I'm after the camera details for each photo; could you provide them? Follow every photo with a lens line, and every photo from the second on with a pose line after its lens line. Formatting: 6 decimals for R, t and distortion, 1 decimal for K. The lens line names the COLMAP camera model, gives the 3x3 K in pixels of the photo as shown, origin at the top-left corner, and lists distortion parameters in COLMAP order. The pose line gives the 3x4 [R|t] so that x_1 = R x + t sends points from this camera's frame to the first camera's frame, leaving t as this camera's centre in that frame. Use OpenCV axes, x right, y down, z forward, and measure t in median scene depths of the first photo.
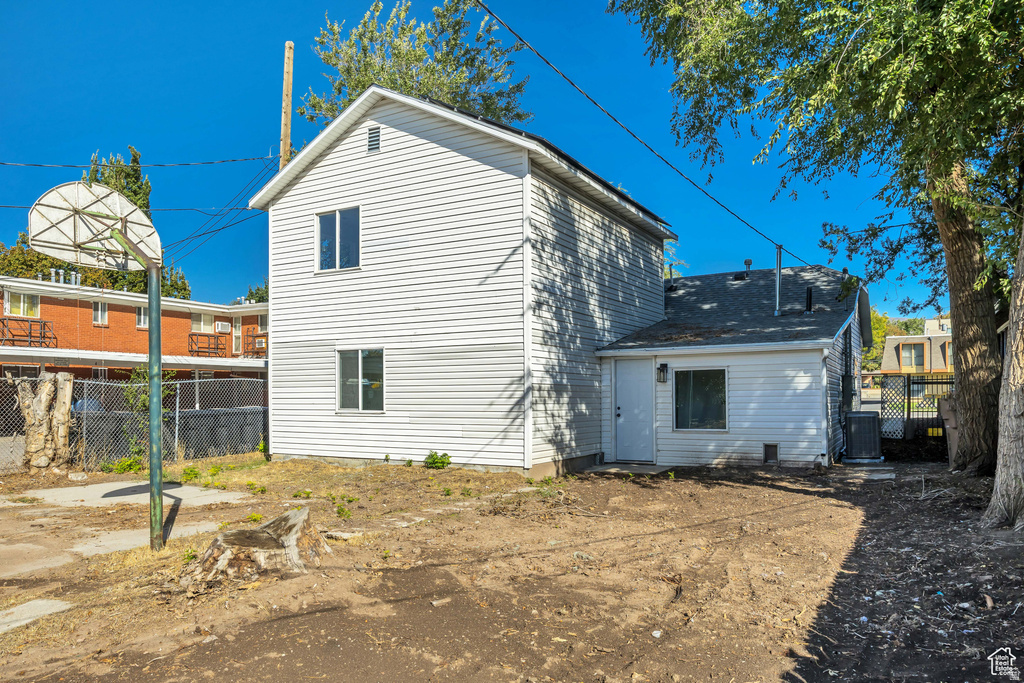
lens RADIAL K [[723.5, 0, 513.3], [0, 723.5, 401.6], [0, 0, 1]] dist [0.000963, -0.004662]
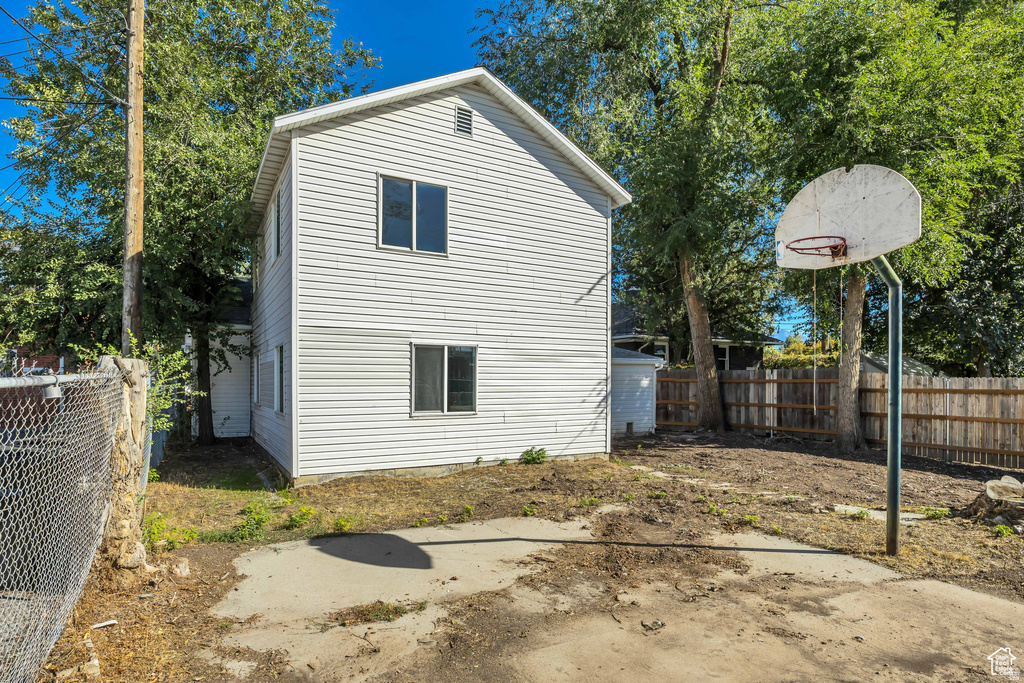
lens RADIAL K [[555.7, 0, 525.5], [0, 555.7, 397.5], [0, 0, 1]] dist [-0.006381, 0.000923]
pose [[0.490318, -0.019426, 0.871327, -0.787970], [0.004009, 0.999791, 0.020034, -0.020534], [-0.871534, -0.006330, 0.490294, 0.581219]]
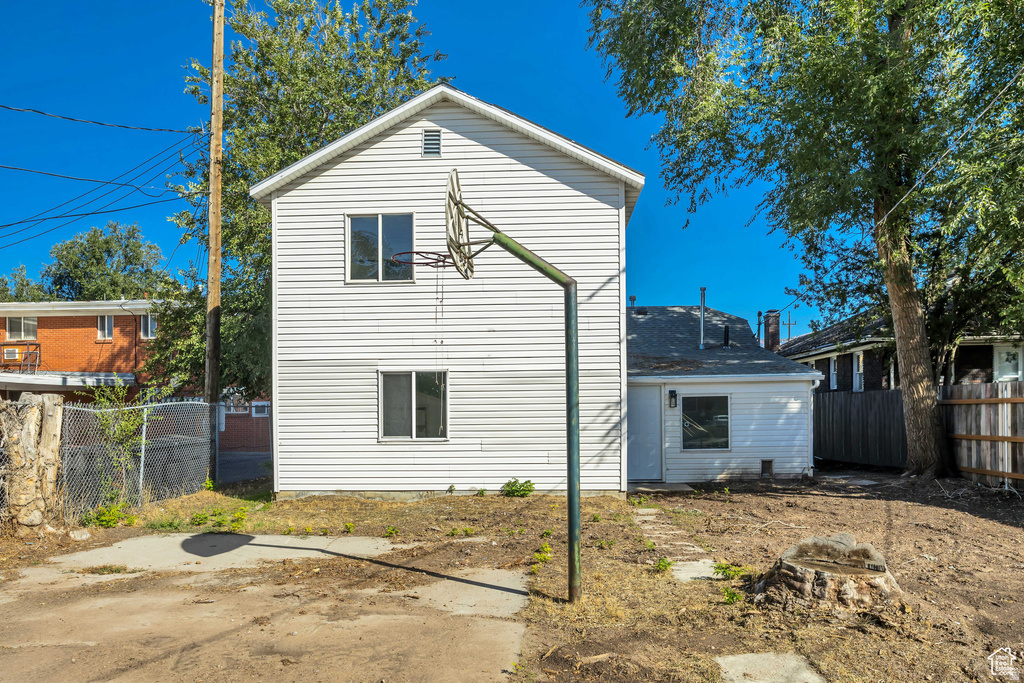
lens RADIAL K [[723.5, 0, 523.8], [0, 723.5, 429.5], [0, 0, 1]] dist [0.000963, -0.004662]
pose [[0.889005, -0.013934, 0.457686, -0.516531], [0.009332, 0.999881, 0.012313, -0.008821], [-0.457803, -0.006675, 0.889028, 0.129008]]
